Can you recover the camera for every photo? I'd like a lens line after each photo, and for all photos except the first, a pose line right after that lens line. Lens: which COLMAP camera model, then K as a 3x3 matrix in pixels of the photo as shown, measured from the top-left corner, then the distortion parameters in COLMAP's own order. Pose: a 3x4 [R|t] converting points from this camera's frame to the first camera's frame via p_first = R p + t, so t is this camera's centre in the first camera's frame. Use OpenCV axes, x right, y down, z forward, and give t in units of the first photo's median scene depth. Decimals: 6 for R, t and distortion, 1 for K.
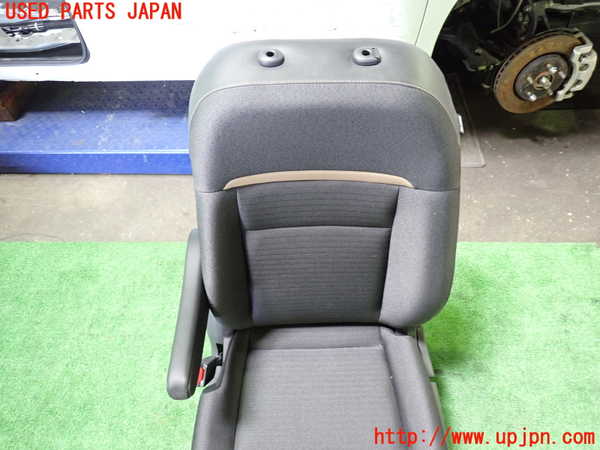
lens RADIAL K [[445.5, 0, 299.7], [0, 445.5, 226.0], [0, 0, 1]] dist [0.012795, -0.008158]
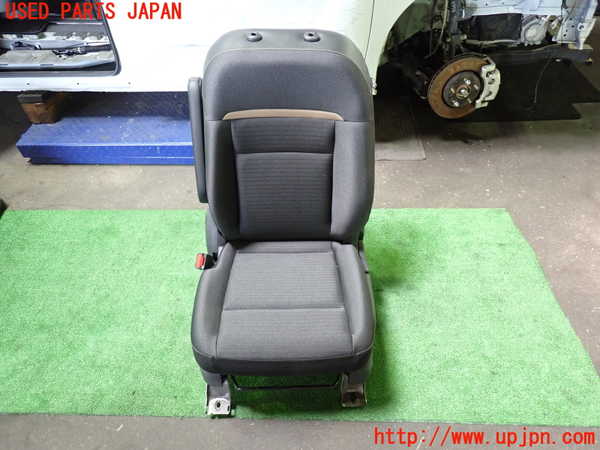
lens RADIAL K [[445.5, 0, 299.7], [0, 445.5, 226.9], [0, 0, 1]] dist [0.012795, -0.008158]
pose [[0.999807, 0.009023, 0.017431, 0.040940], [-0.006745, 0.991933, -0.126585, 0.263397], [-0.018432, 0.126443, 0.991803, -0.277198]]
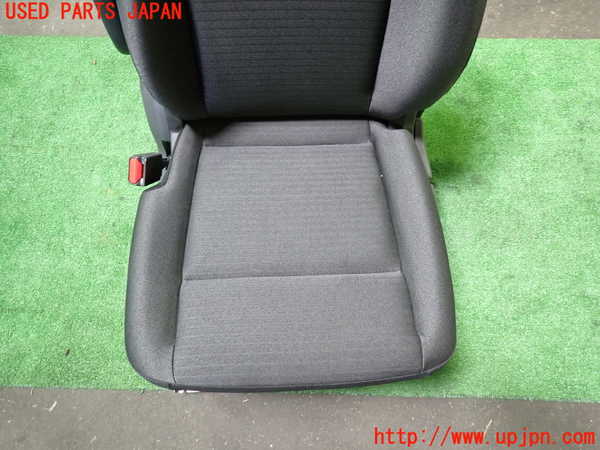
lens RADIAL K [[445.5, 0, 299.6], [0, 445.5, 225.0], [0, 0, 1]] dist [0.012795, -0.008158]
pose [[0.998742, -0.005901, 0.049791, 0.011088], [-0.009442, 0.953147, 0.302360, 0.121233], [-0.049243, -0.302450, 0.951892, 0.142738]]
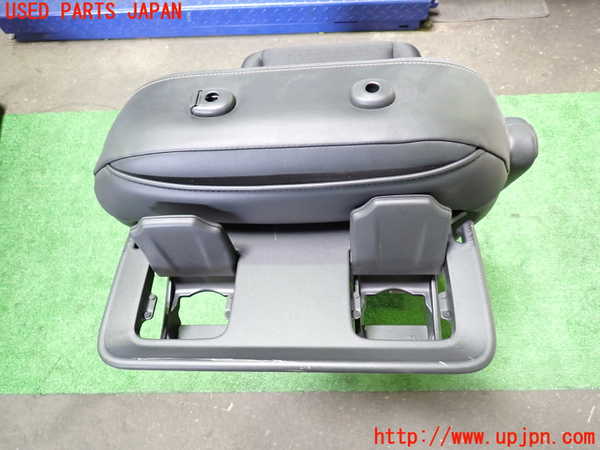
lens RADIAL K [[445.5, 0, 296.5], [0, 445.5, 222.8], [0, 0, 1]] dist [0.012795, -0.008158]
pose [[0.998719, -0.041225, 0.029352, -0.198502], [0.033759, 0.974817, 0.220438, 0.080252], [-0.037700, -0.219165, 0.974959, -0.005507]]
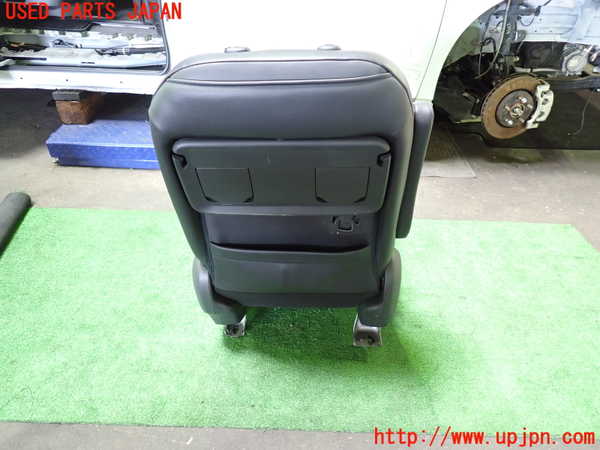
lens RADIAL K [[445.5, 0, 297.8], [0, 445.5, 225.5], [0, 0, 1]] dist [0.012795, -0.008158]
pose [[0.995862, 0.051970, 0.074551, -0.197887], [-0.030937, 0.965220, -0.259604, 0.395620], [-0.085449, 0.256223, 0.962833, -0.145741]]
